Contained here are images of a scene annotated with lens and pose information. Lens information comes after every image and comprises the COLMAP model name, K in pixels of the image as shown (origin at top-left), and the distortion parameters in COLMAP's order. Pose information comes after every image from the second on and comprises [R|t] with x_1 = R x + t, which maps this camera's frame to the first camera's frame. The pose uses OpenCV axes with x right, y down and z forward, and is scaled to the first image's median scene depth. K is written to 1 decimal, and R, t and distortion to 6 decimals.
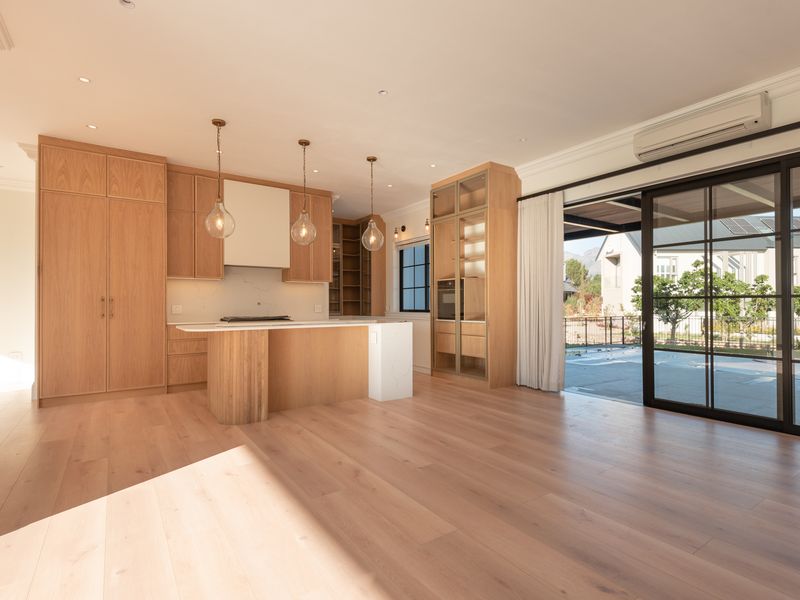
lens RADIAL K [[408.8, 0, 402.0], [0, 408.8, 305.2], [0, 0, 1]] dist [0.041677, -0.022875]
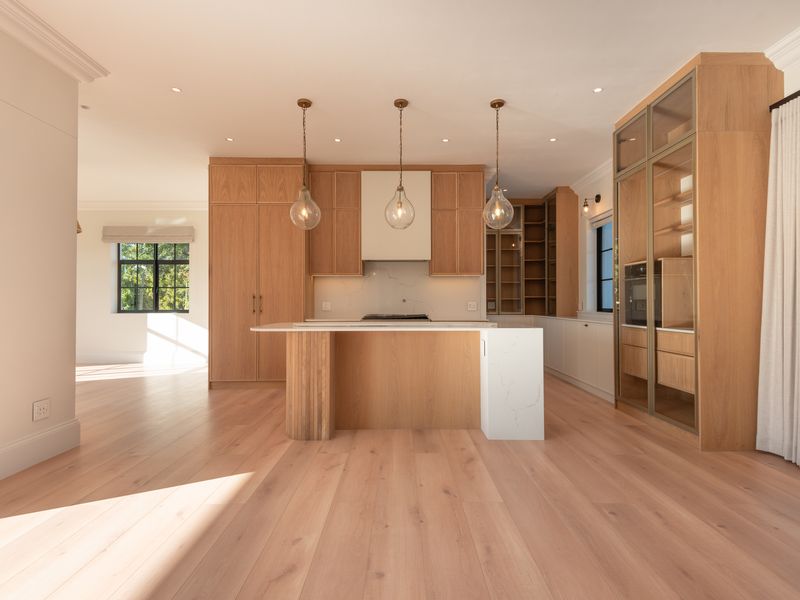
lens RADIAL K [[407.8, 0, 400.0], [0, 407.8, 300.0], [0, 0, 1]] dist [0.038132, -0.023174]
pose [[0.825656, -0.001804, -0.564171, 0.183516], [-0.001224, 0.999987, -0.004990, -0.000606], [0.564172, 0.004811, 0.825643, 0.274661]]
